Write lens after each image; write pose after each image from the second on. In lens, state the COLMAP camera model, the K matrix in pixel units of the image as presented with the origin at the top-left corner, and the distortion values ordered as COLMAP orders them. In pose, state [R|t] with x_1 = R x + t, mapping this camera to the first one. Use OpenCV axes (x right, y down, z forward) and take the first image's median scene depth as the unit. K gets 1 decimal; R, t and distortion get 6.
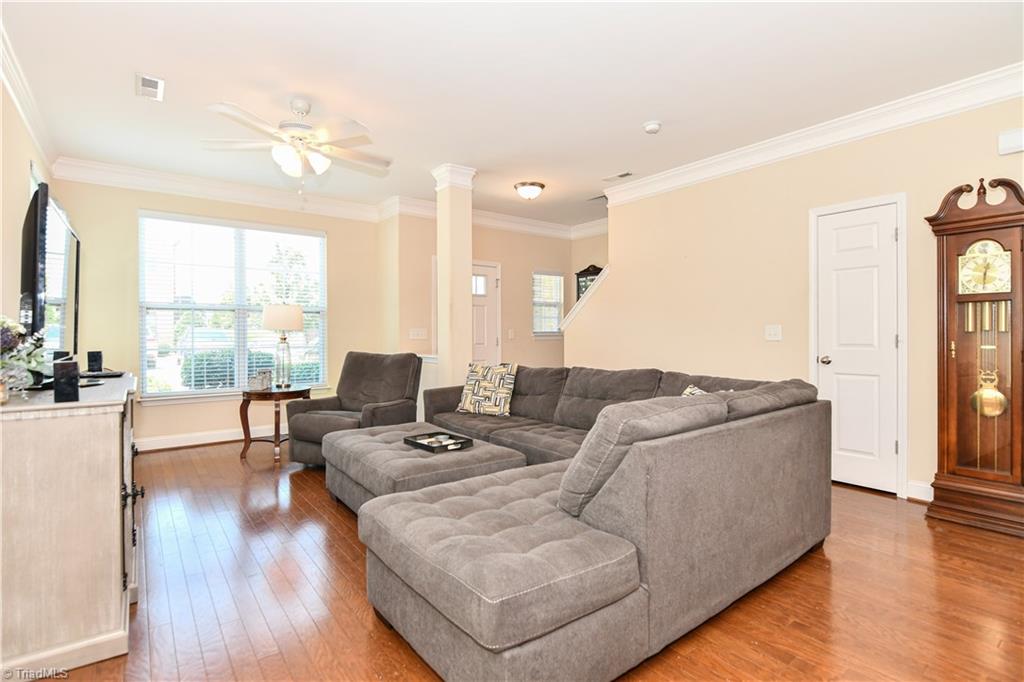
lens RADIAL K [[501.1, 0, 512.0], [0, 501.1, 341.0], [0, 0, 1]] dist [0.014319, -0.000364]
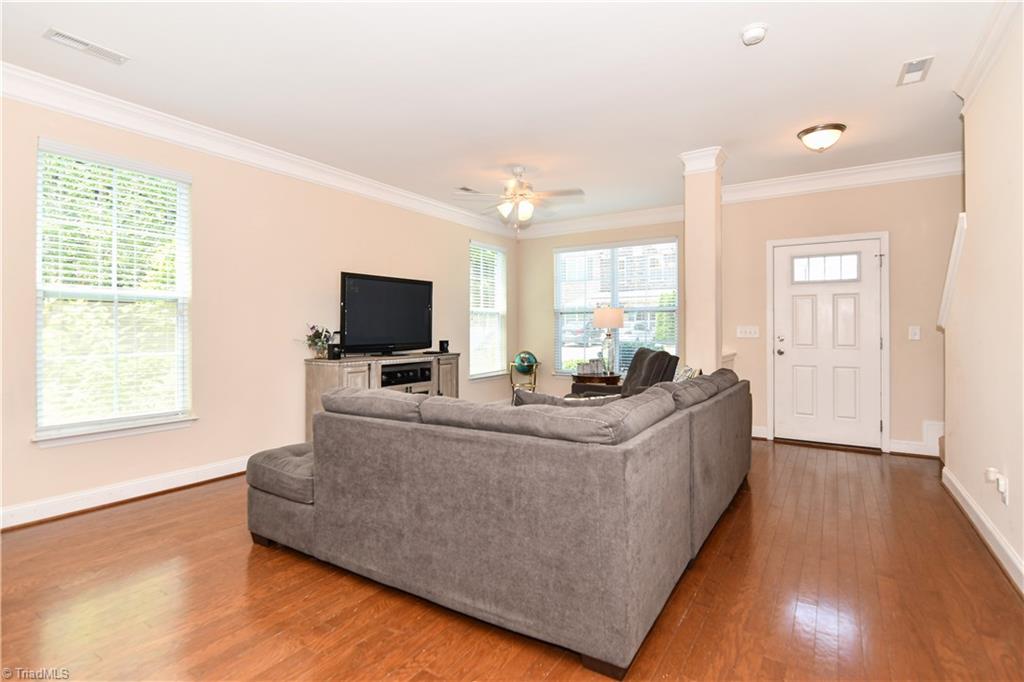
lens RADIAL K [[501.1, 0, 512.0], [0, 501.1, 341.0], [0, 0, 1]] dist [0.014319, -0.000364]
pose [[0.337802, 0.025506, -0.940872, 0.586967], [-0.014873, 0.999653, 0.021760, -0.011873], [0.941100, 0.006643, 0.338064, 0.337897]]
